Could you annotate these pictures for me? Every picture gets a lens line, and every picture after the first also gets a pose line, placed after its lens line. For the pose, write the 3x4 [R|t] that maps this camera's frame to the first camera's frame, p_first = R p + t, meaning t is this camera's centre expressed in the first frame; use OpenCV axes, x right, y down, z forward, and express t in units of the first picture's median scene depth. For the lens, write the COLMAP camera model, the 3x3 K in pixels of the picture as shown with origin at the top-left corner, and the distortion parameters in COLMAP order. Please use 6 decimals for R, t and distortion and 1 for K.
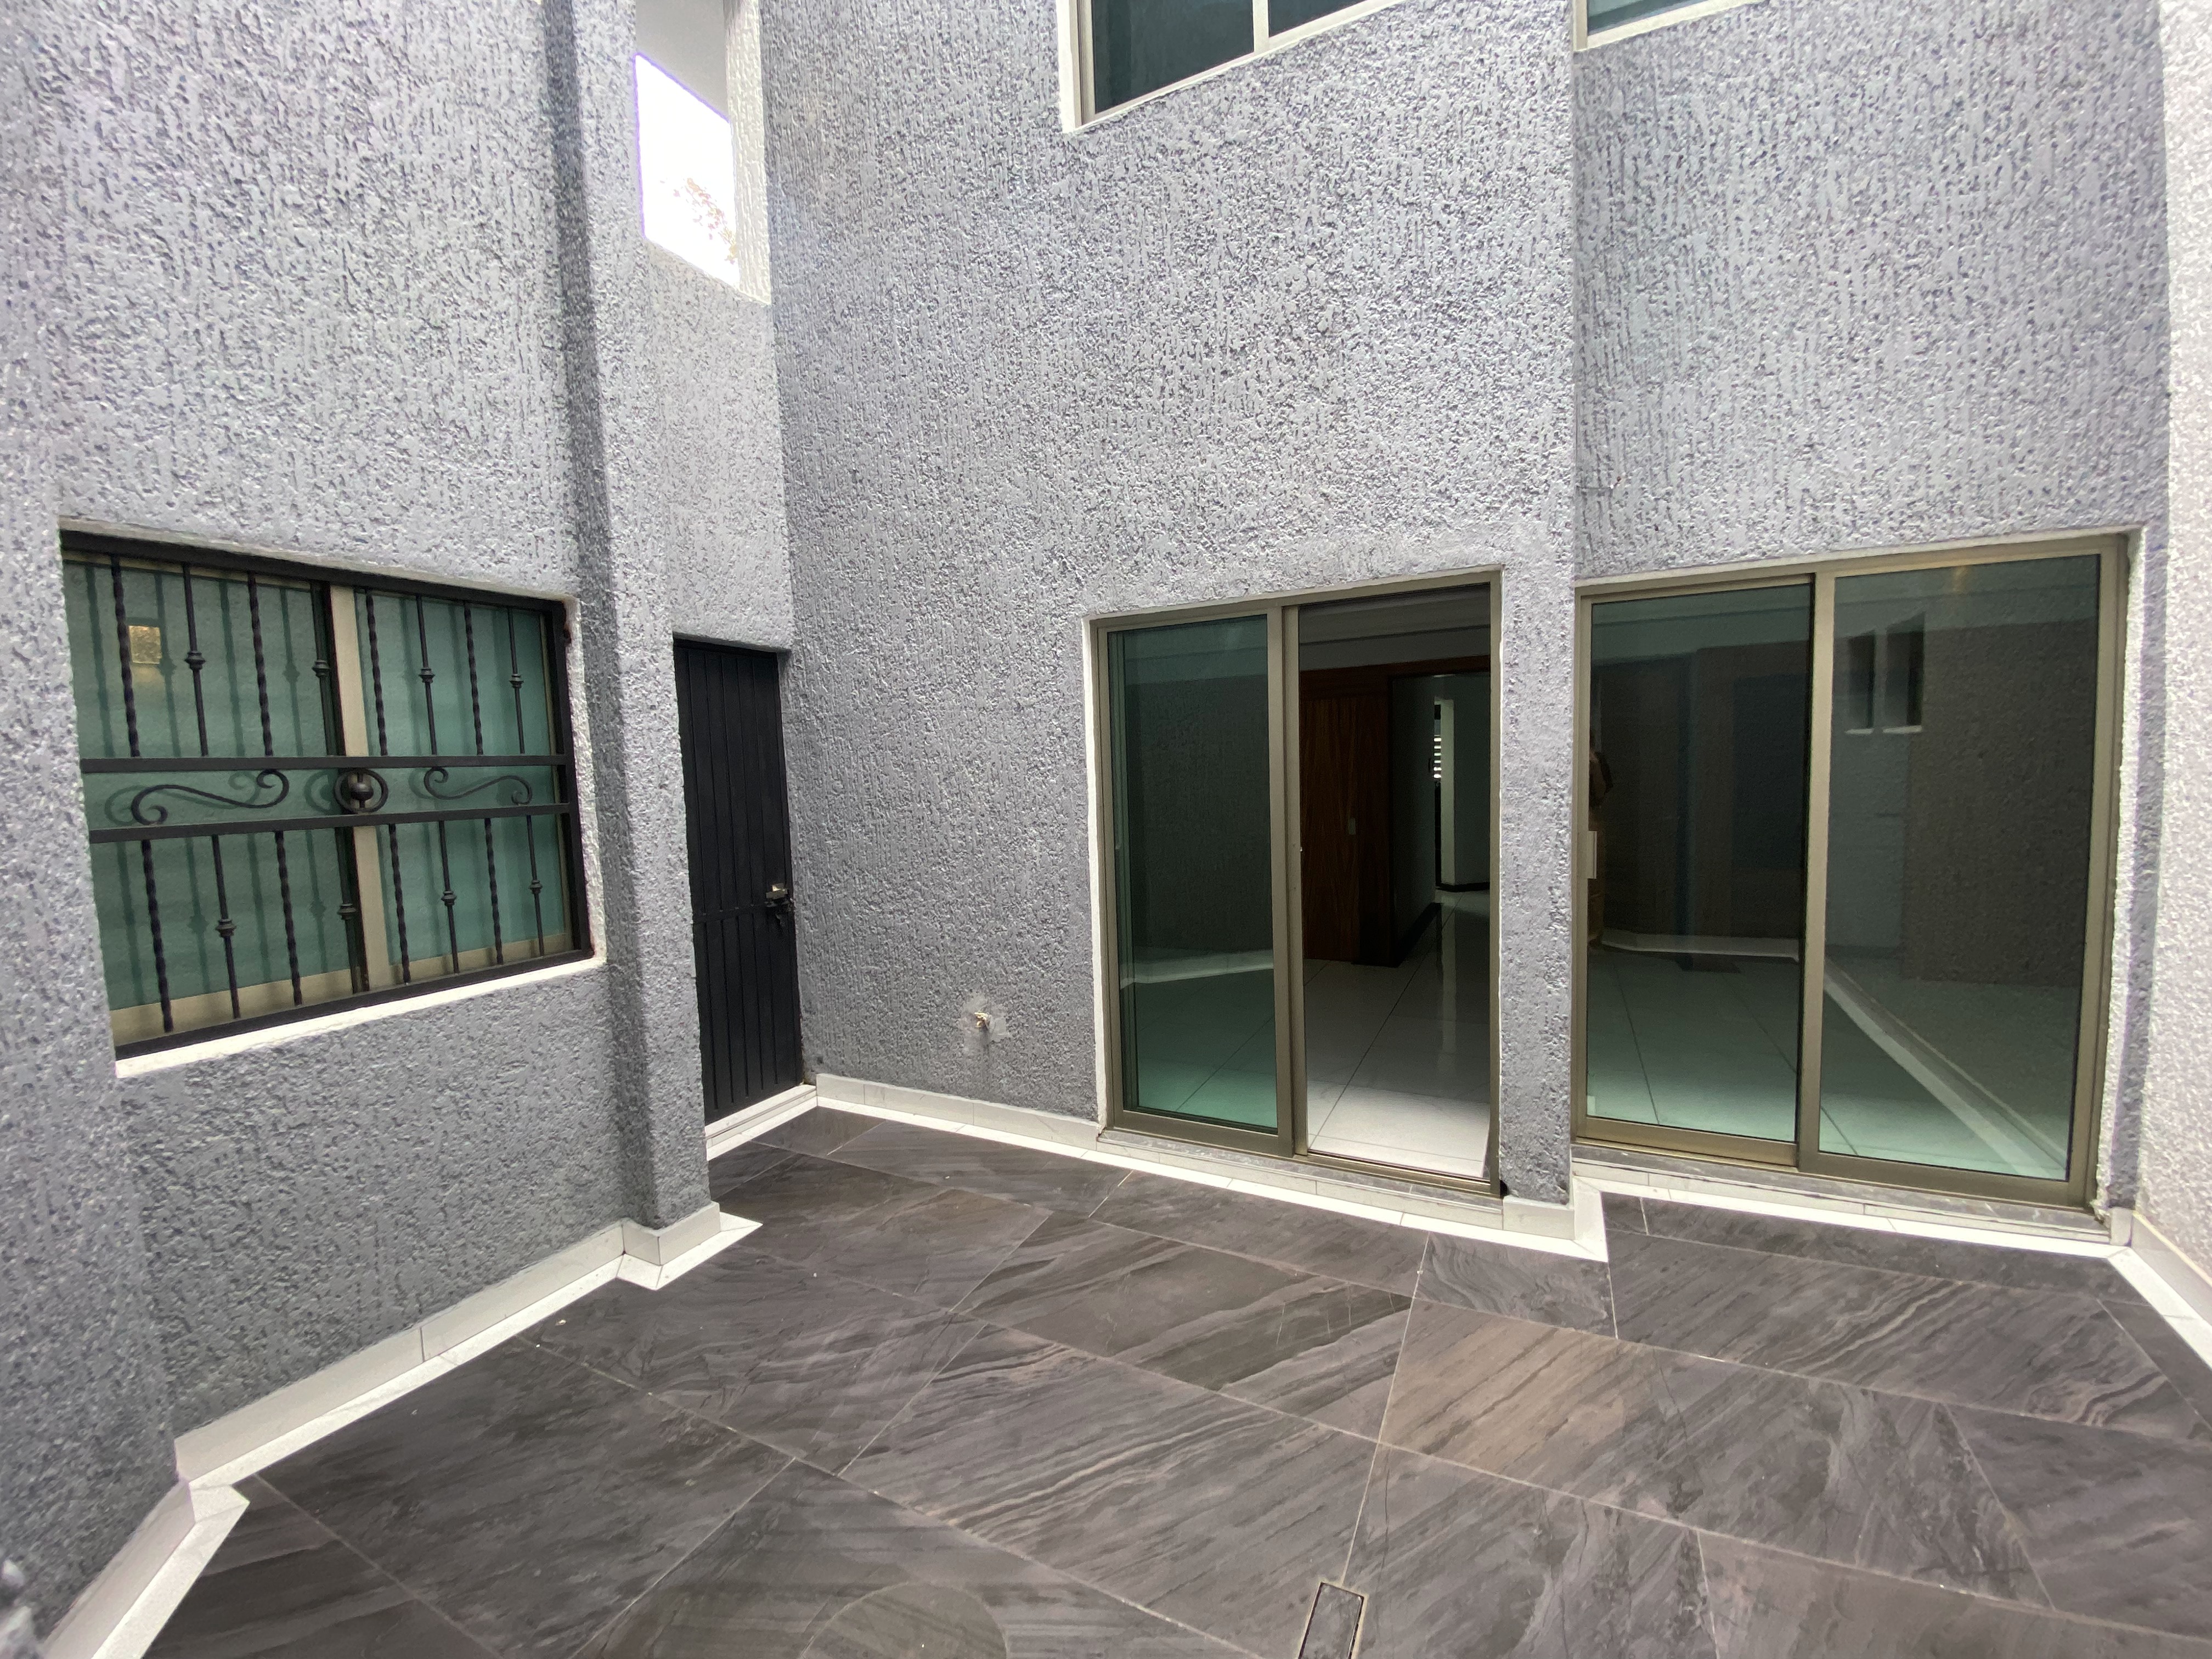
lens RADIAL K [[894.9, 0, 1105.5], [0, 894.9, 837.1], [0, 0, 1]] dist [0.018574, -0.021056]
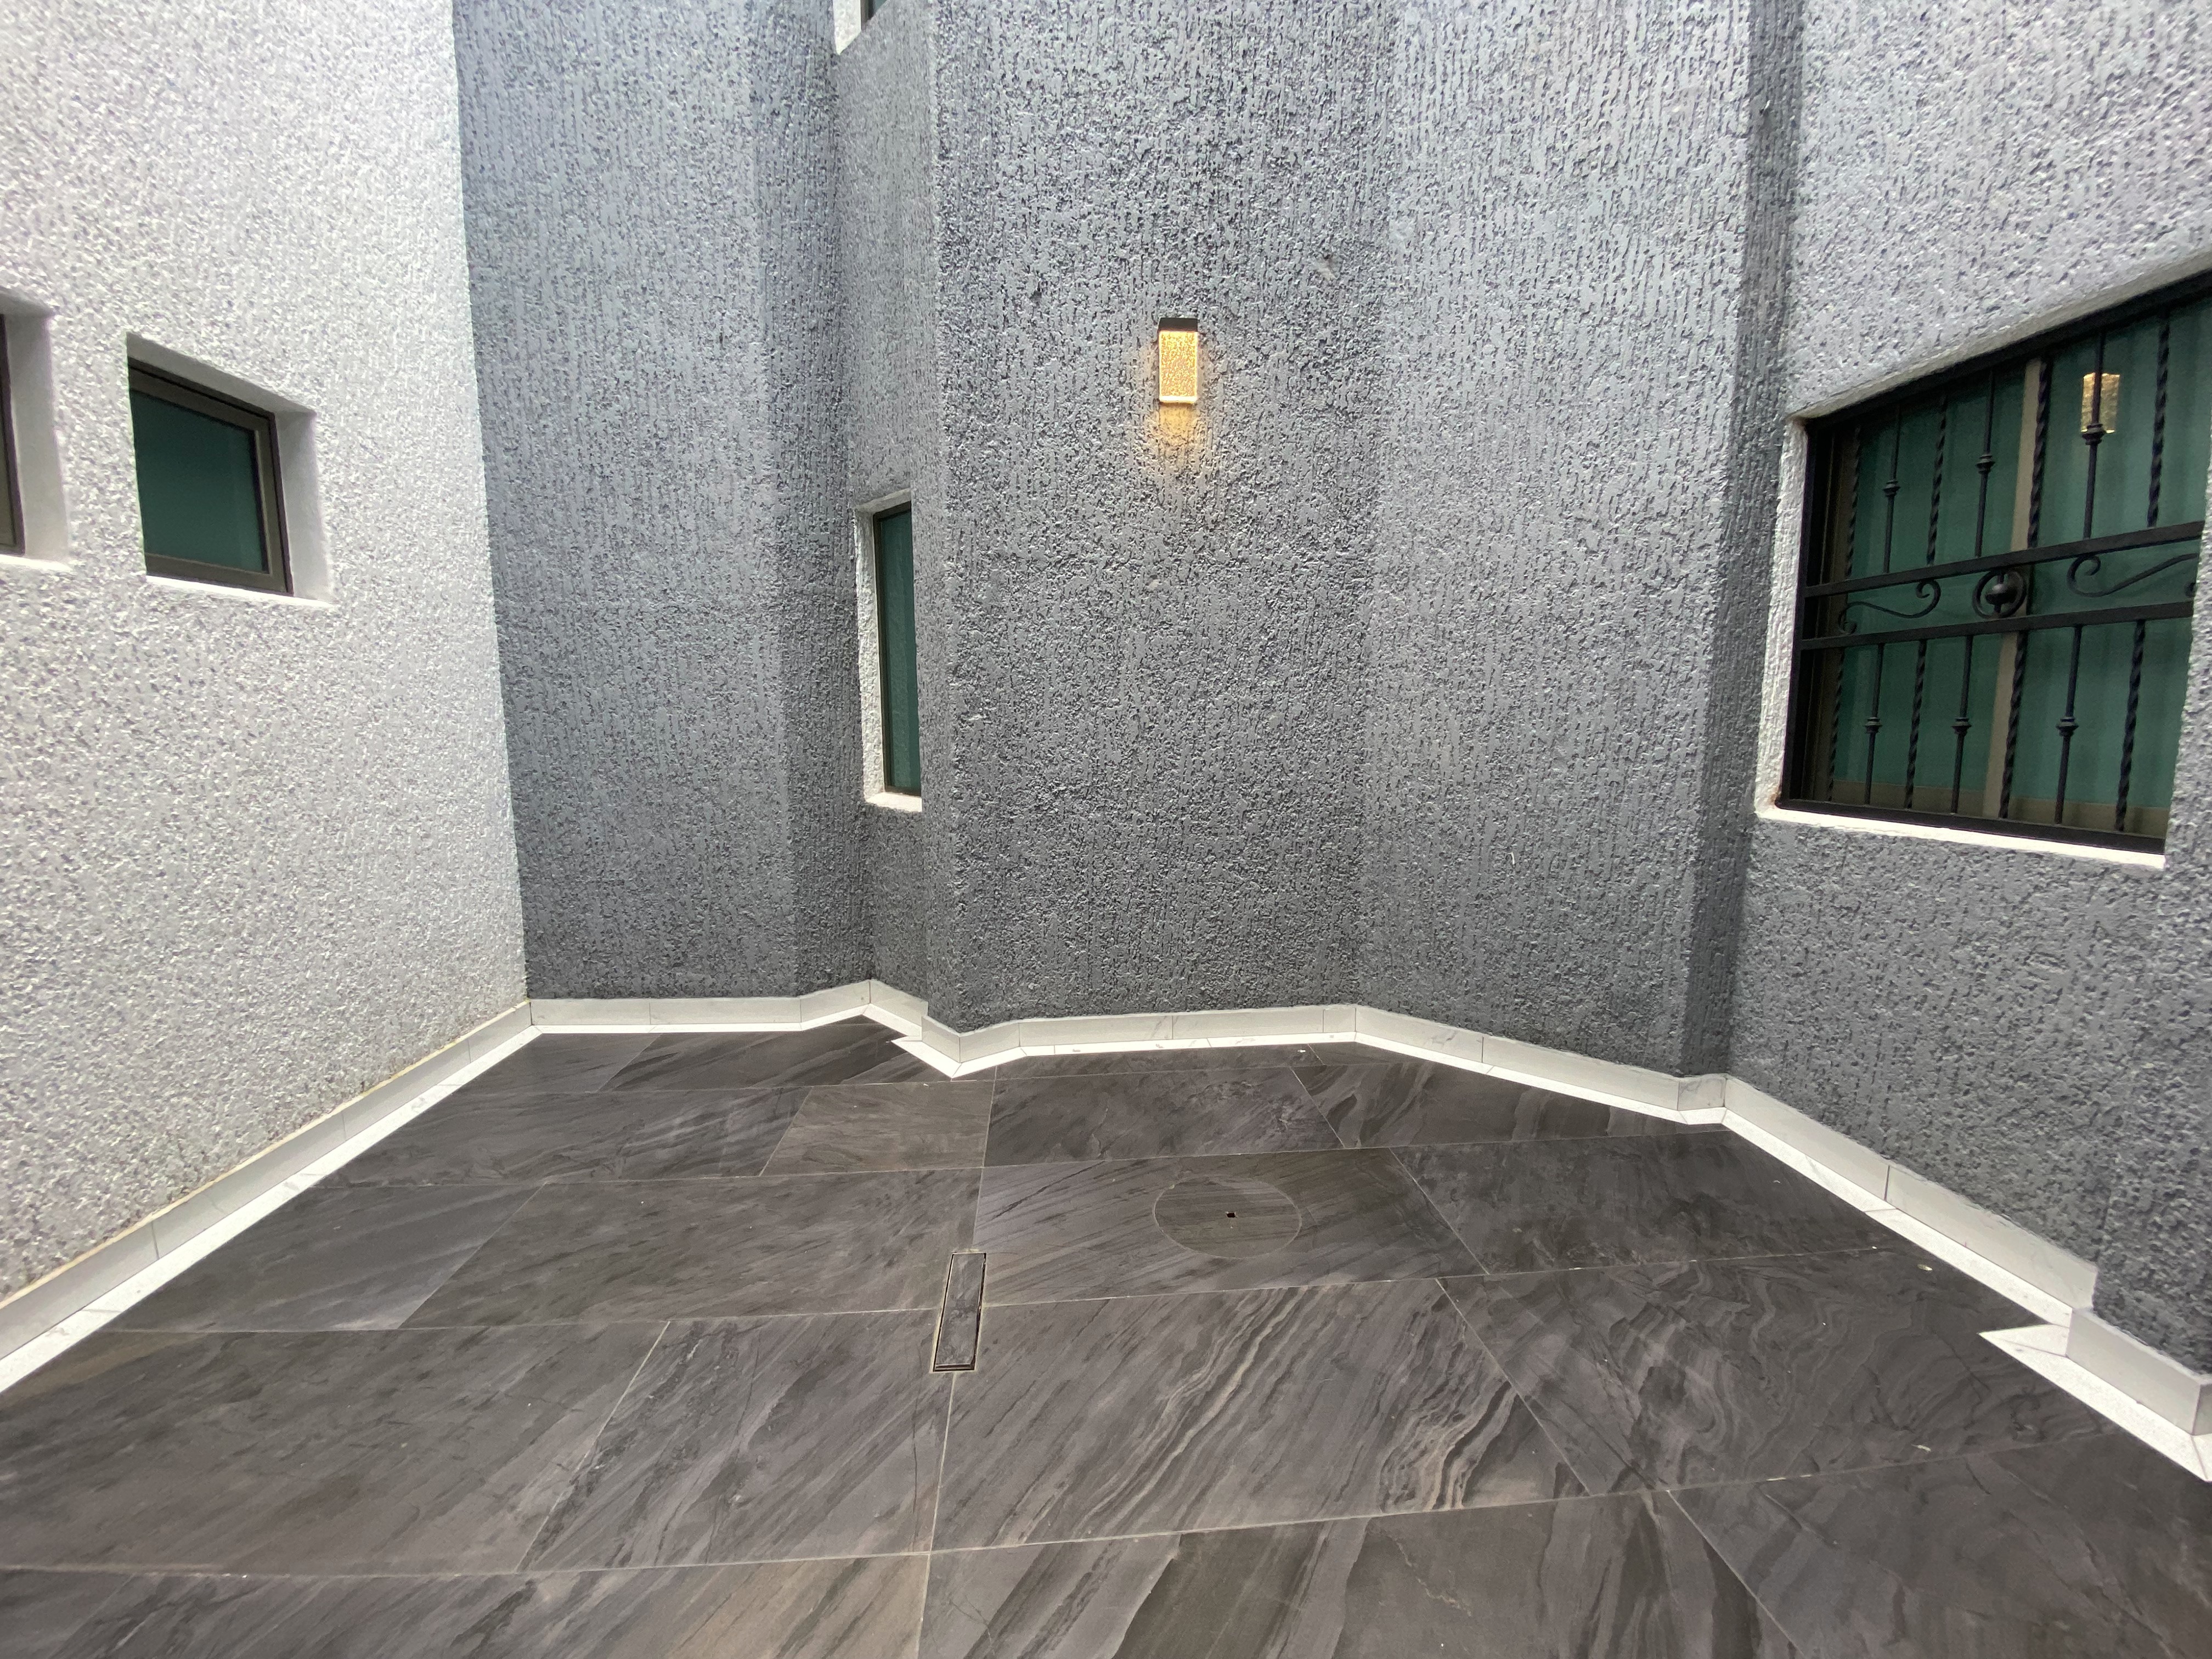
lens RADIAL K [[894.9, 0, 1105.5], [0, 894.9, 837.1], [0, 0, 1]] dist [0.018574, -0.021056]
pose [[-0.861985, 0.099757, -0.497021, 0.438651], [-0.006819, 0.978076, 0.208135, 0.008312], [0.506888, 0.182798, -0.842407, 1.429417]]
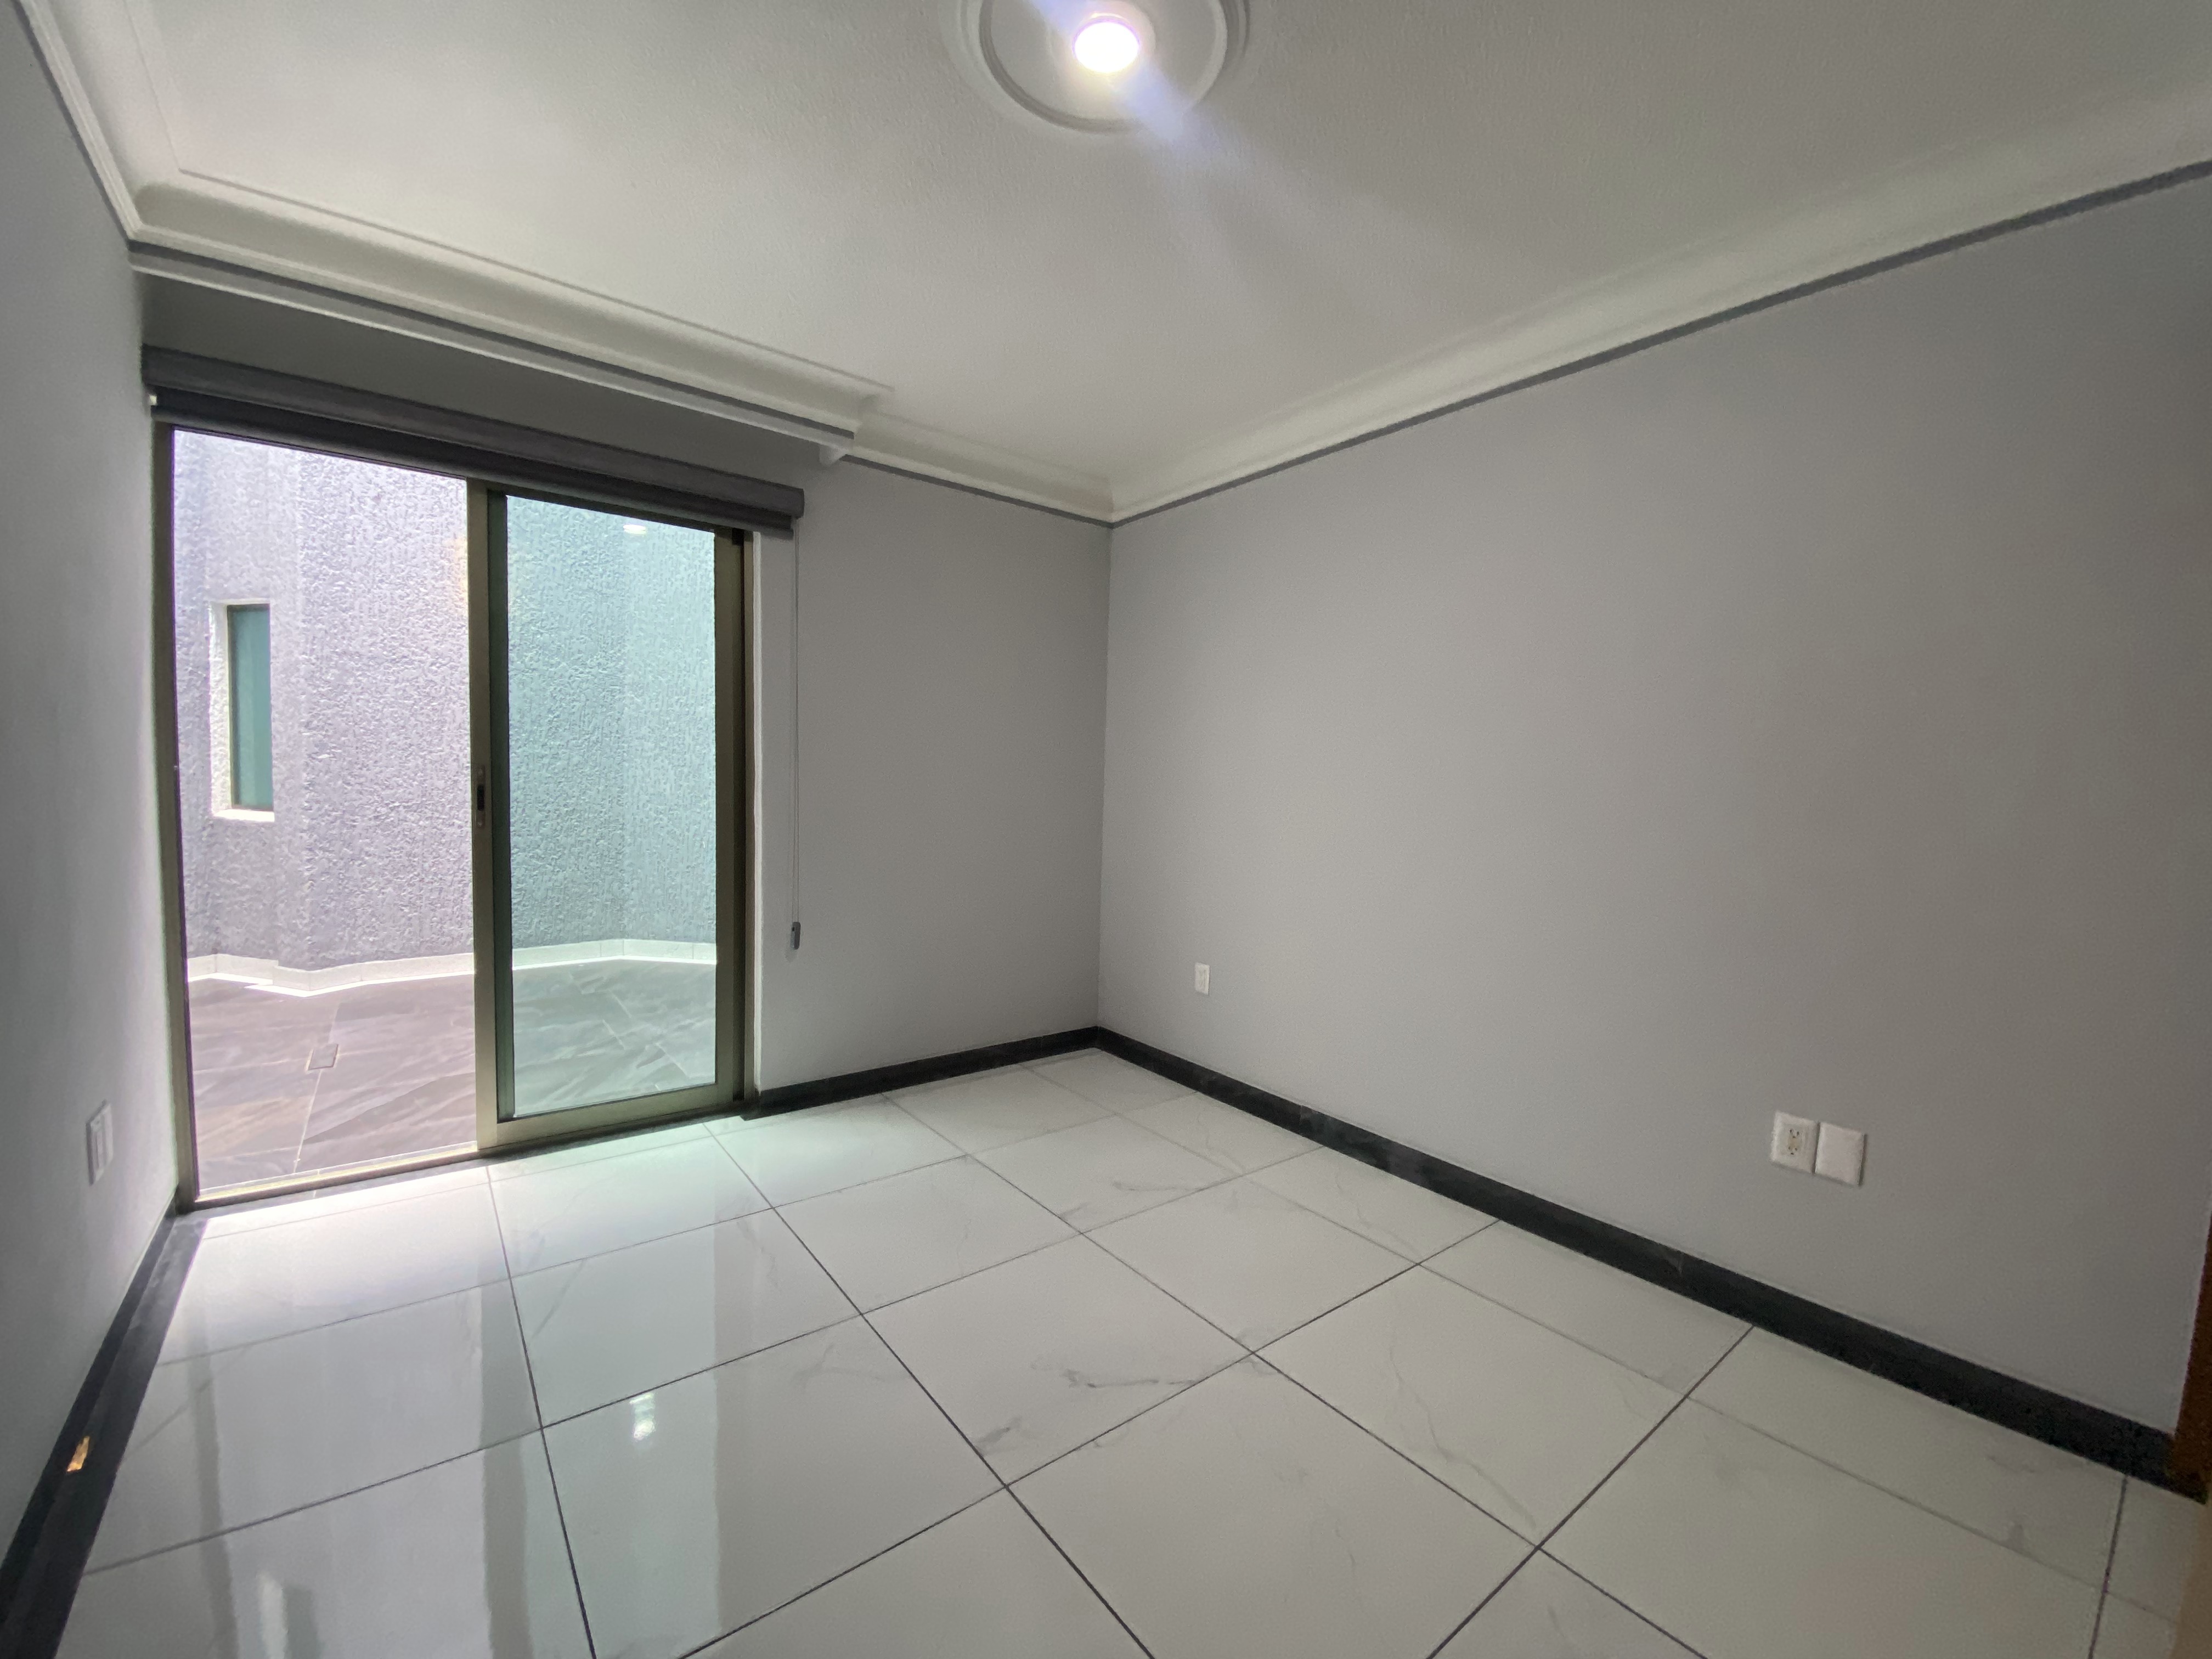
lens RADIAL K [[884.1, 0, 1112.0], [0, 884.1, 834.8], [0, 0, 1]] dist [0.000853, -0.012105]
pose [[-0.419830, 0.073753, -0.904601, 1.031989], [-0.086456, 0.988911, 0.120751, -0.115132], [0.903475, 0.128903, -0.408798, 2.720633]]
